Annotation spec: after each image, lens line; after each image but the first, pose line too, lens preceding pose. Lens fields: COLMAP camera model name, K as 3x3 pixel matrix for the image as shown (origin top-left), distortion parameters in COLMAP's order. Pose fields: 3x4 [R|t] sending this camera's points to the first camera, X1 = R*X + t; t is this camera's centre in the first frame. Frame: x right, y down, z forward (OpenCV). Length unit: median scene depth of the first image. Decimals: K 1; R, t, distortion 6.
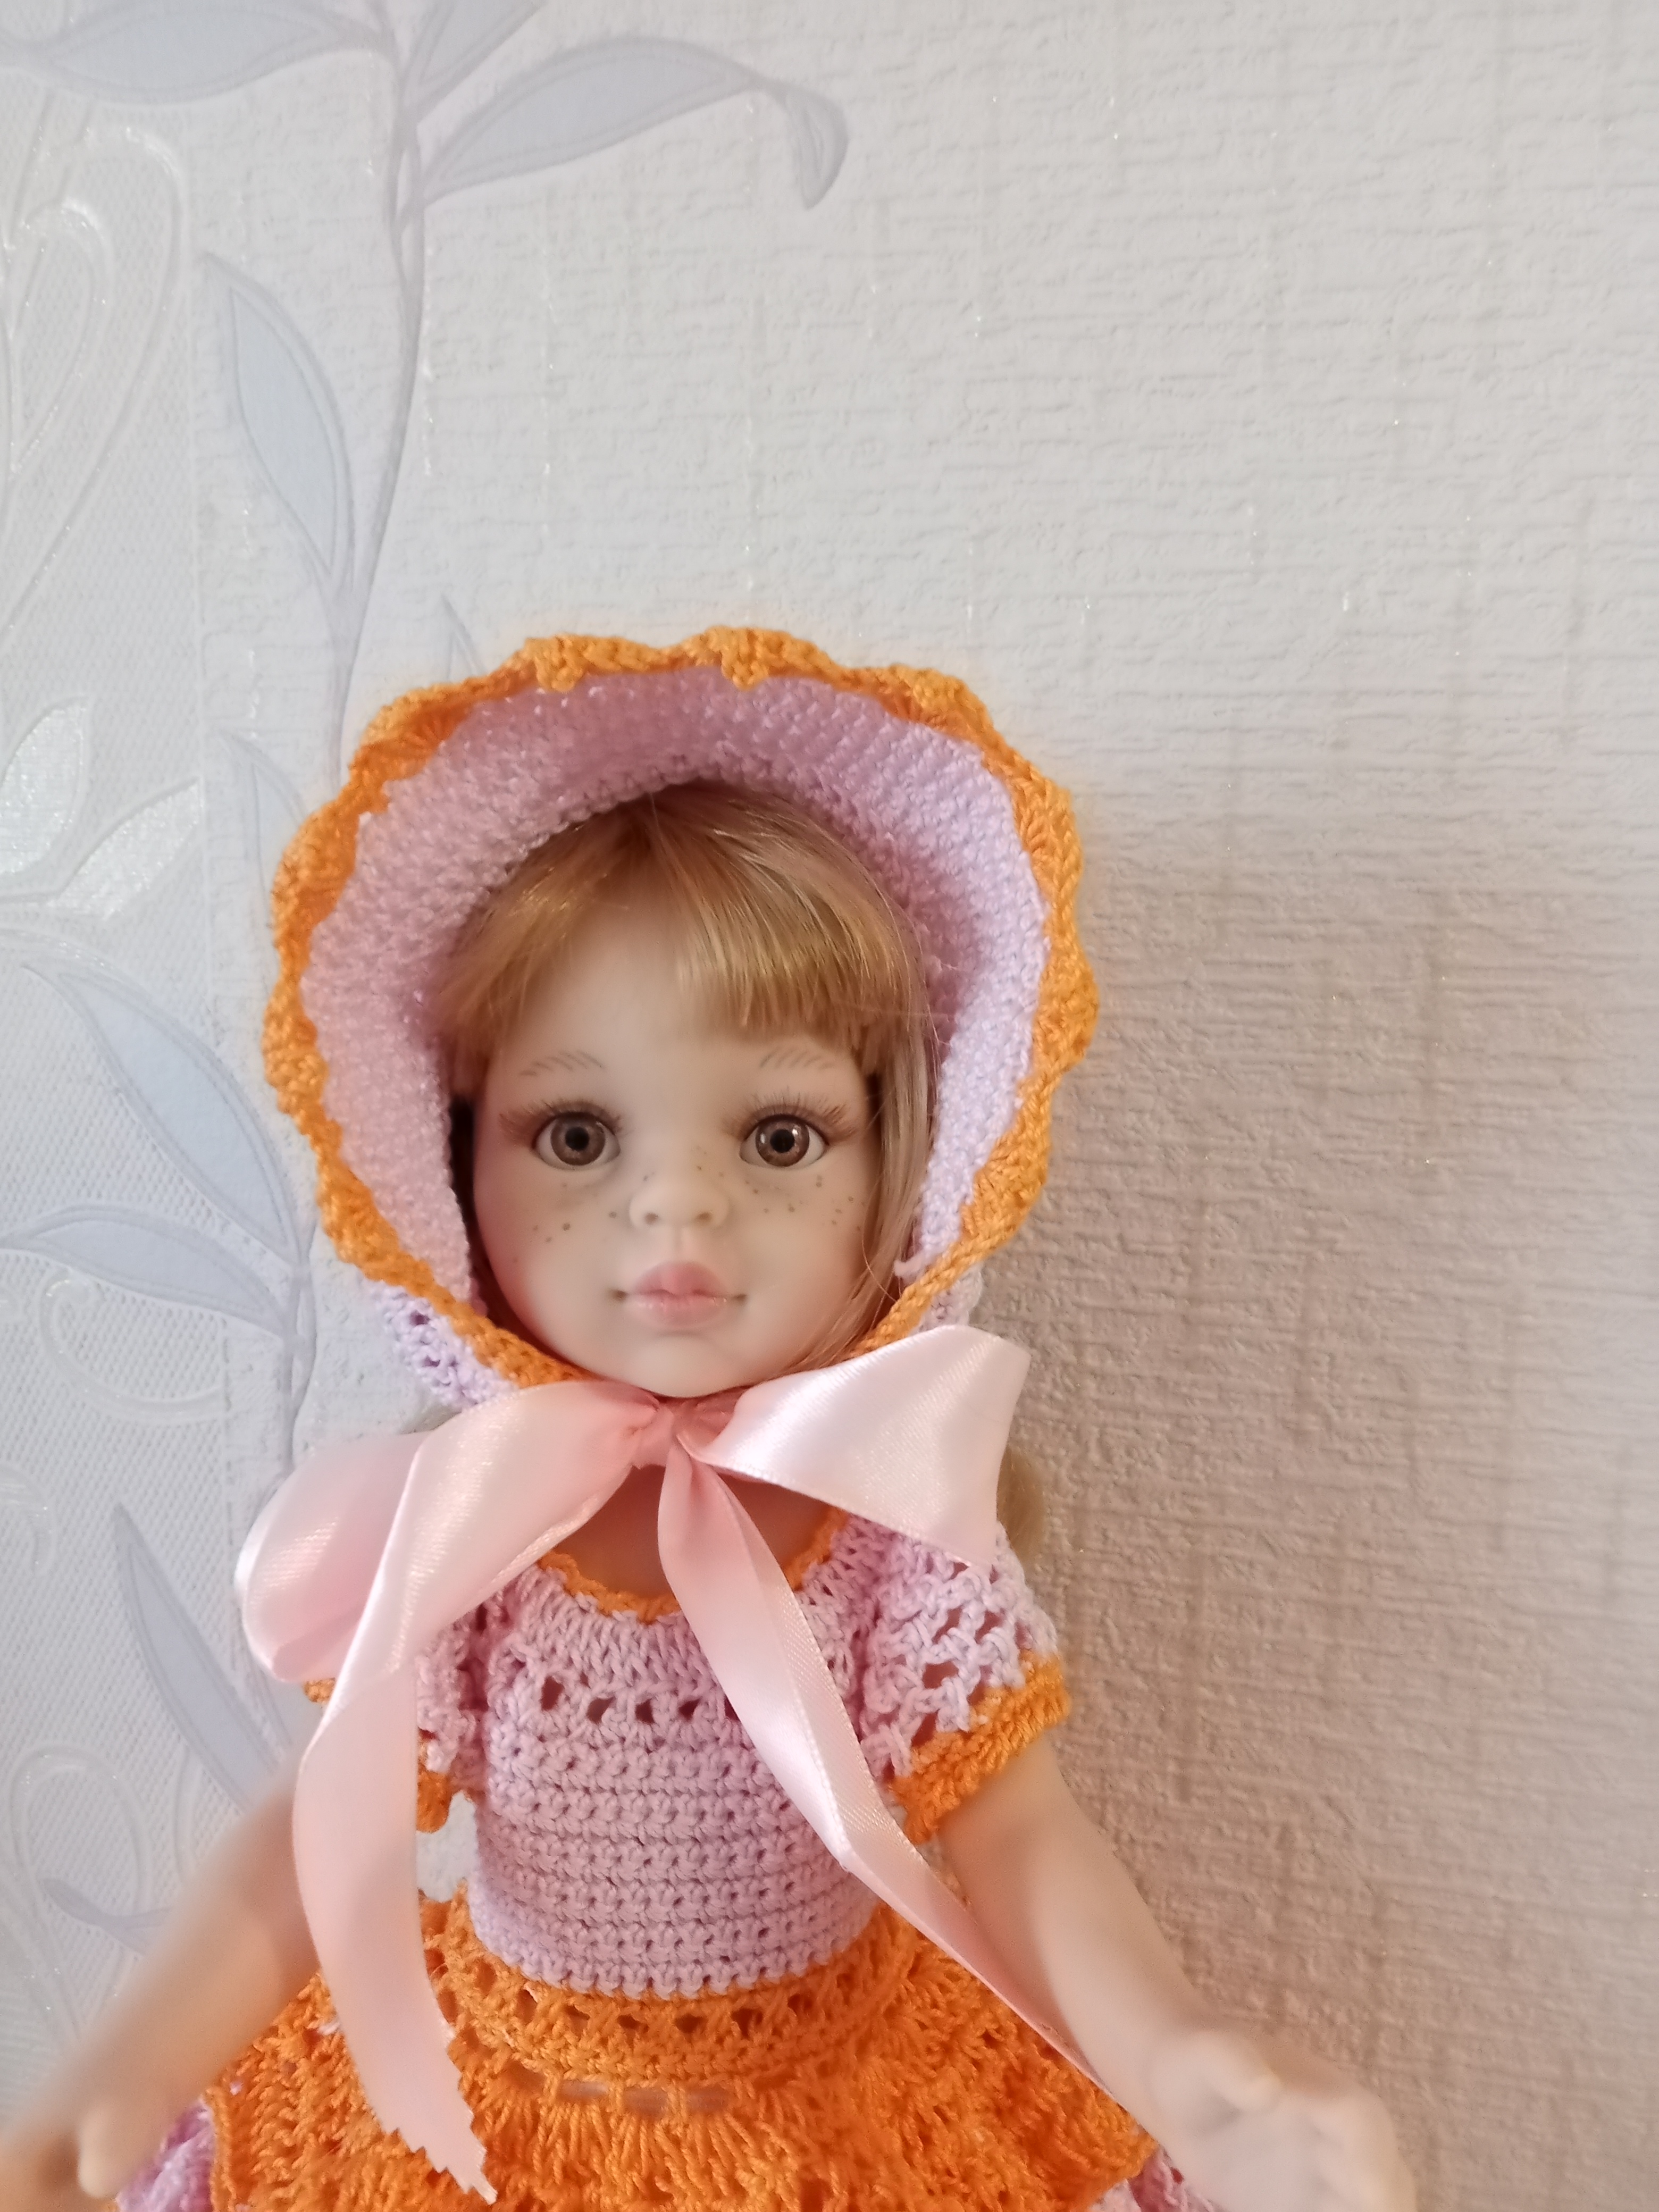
lens RADIAL K [[1756.4, 0, 829.5], [0, 1756.4, 1106.0], [0, 0, 1]] dist [0.157557, -0.309060]
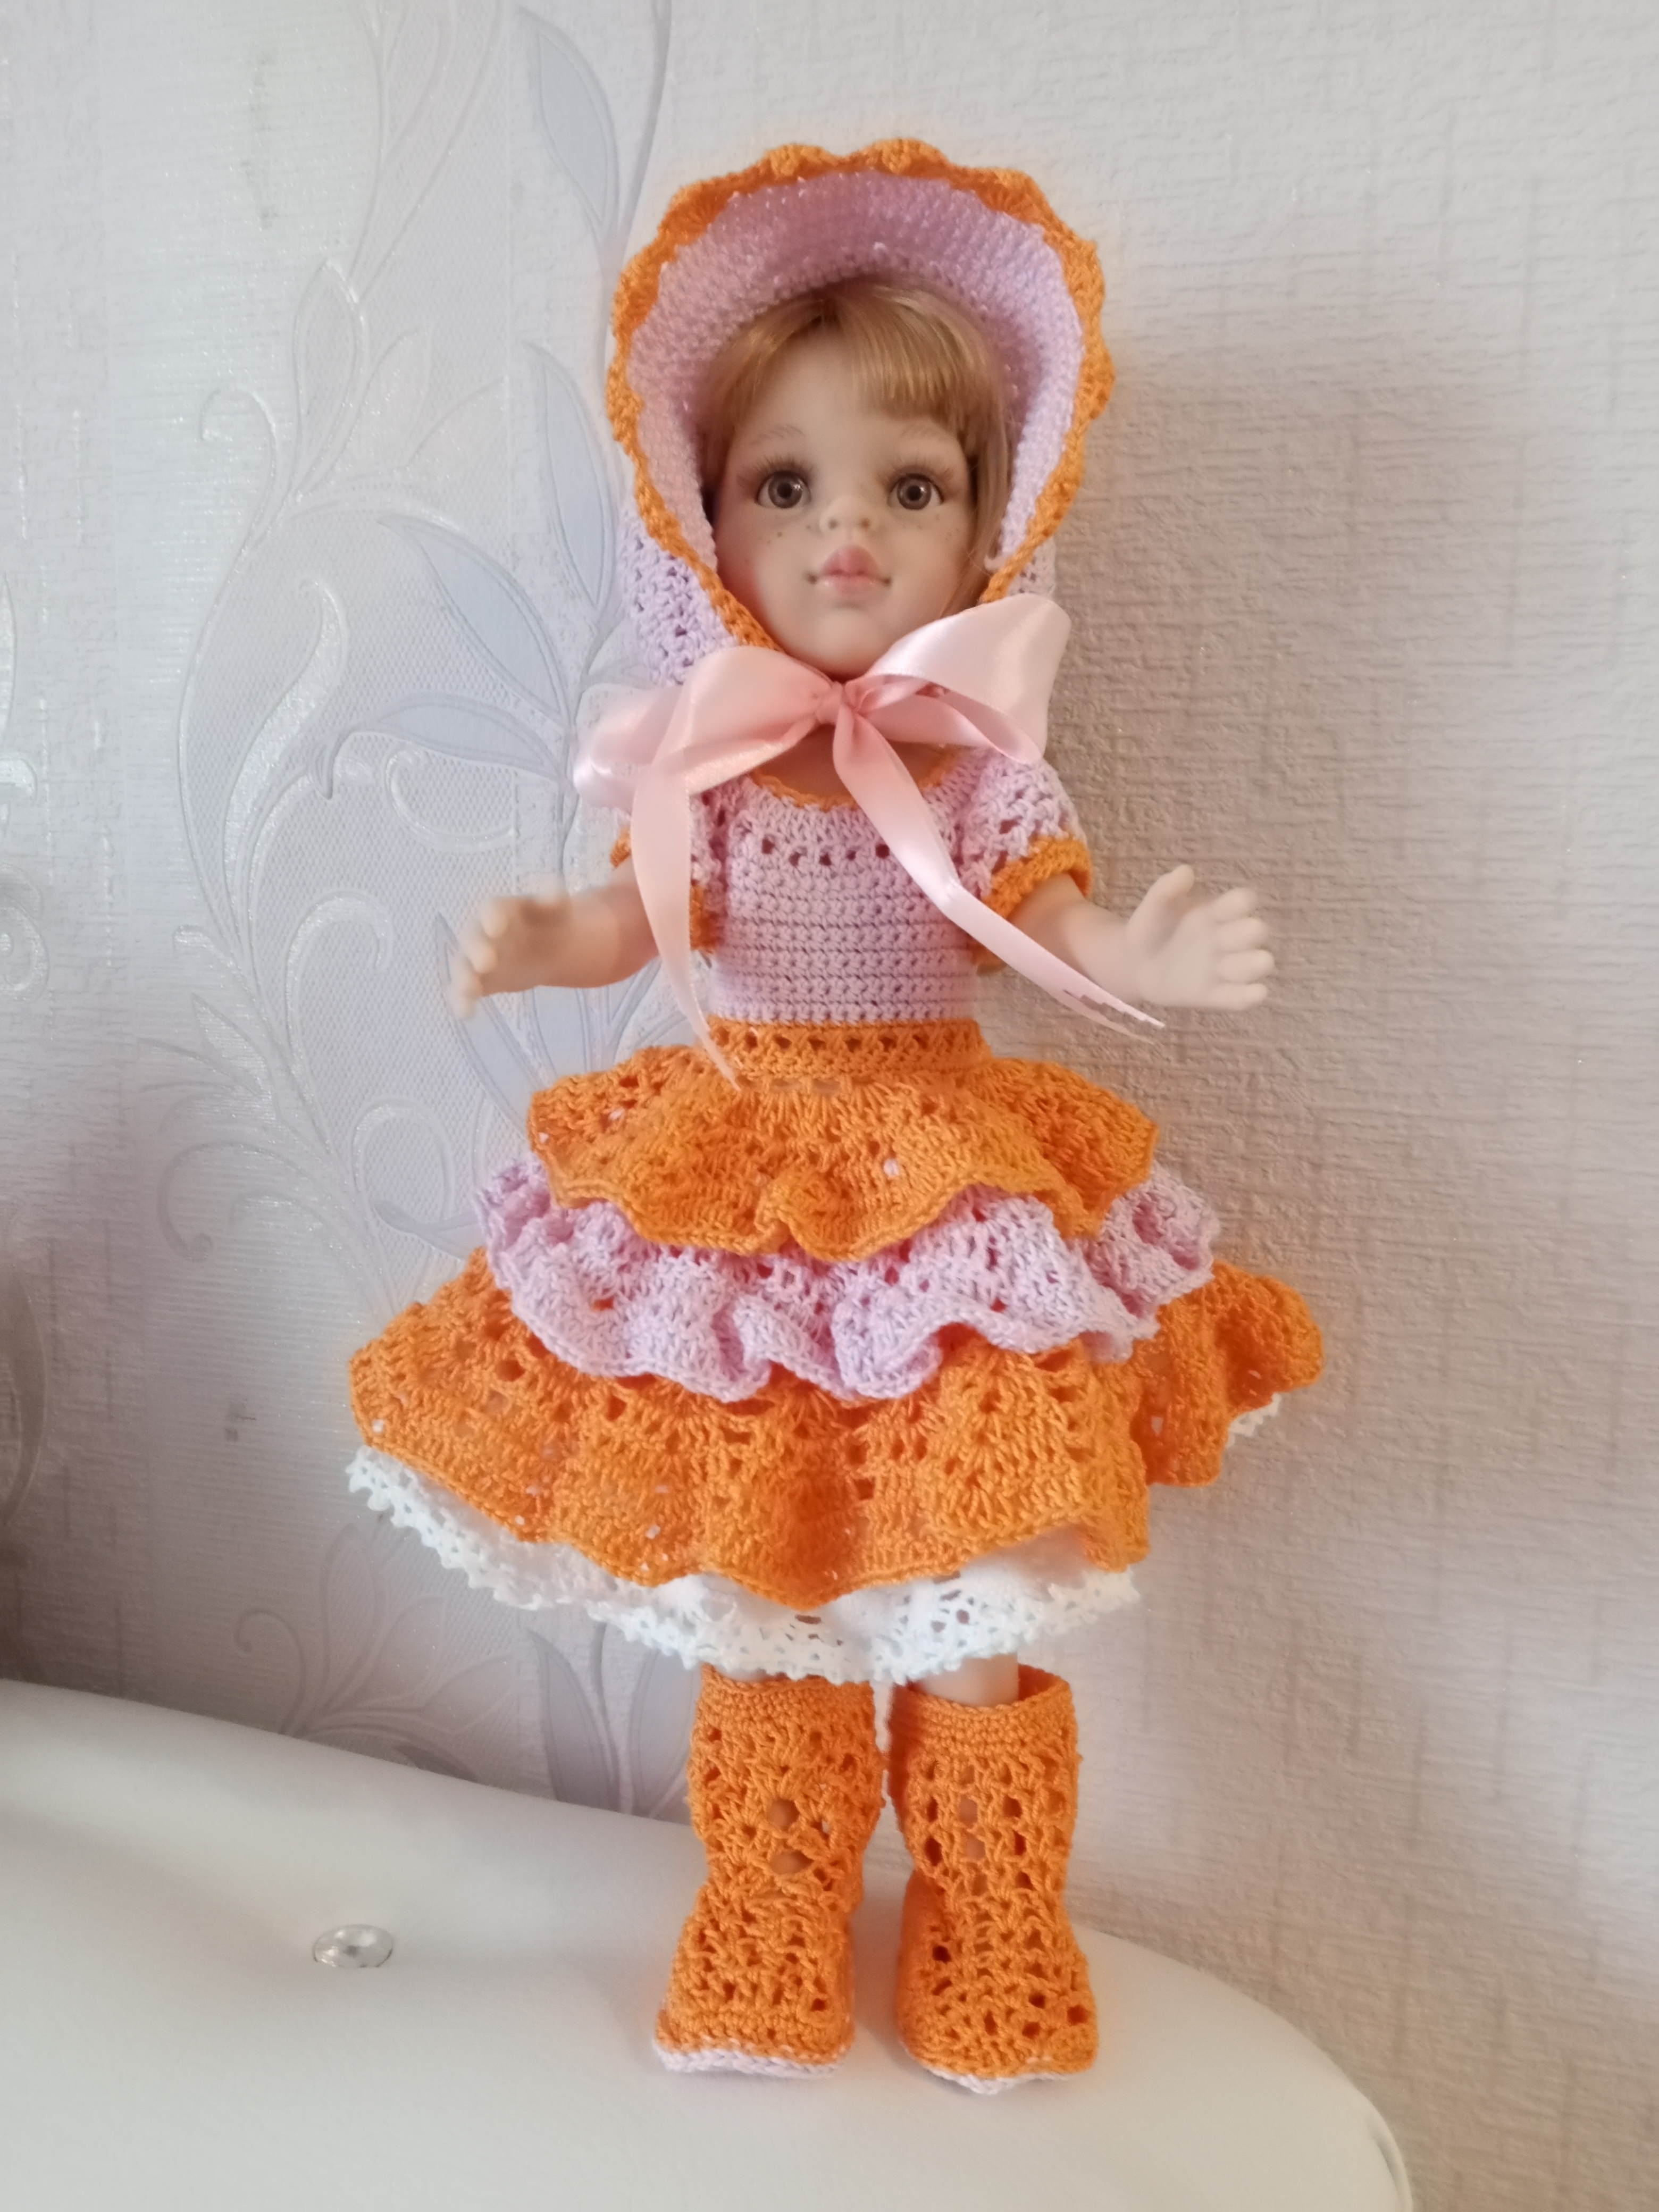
lens RADIAL K [[1756.4, 0, 829.5], [0, 1756.4, 1106.0], [0, 0, 1]] dist [0.157557, -0.309060]
pose [[0.998437, 0.007423, -0.055400, -0.009032], [-0.008016, 0.999913, -0.010500, 0.524317], [0.055317, 0.010928, 0.998409, -0.528912]]
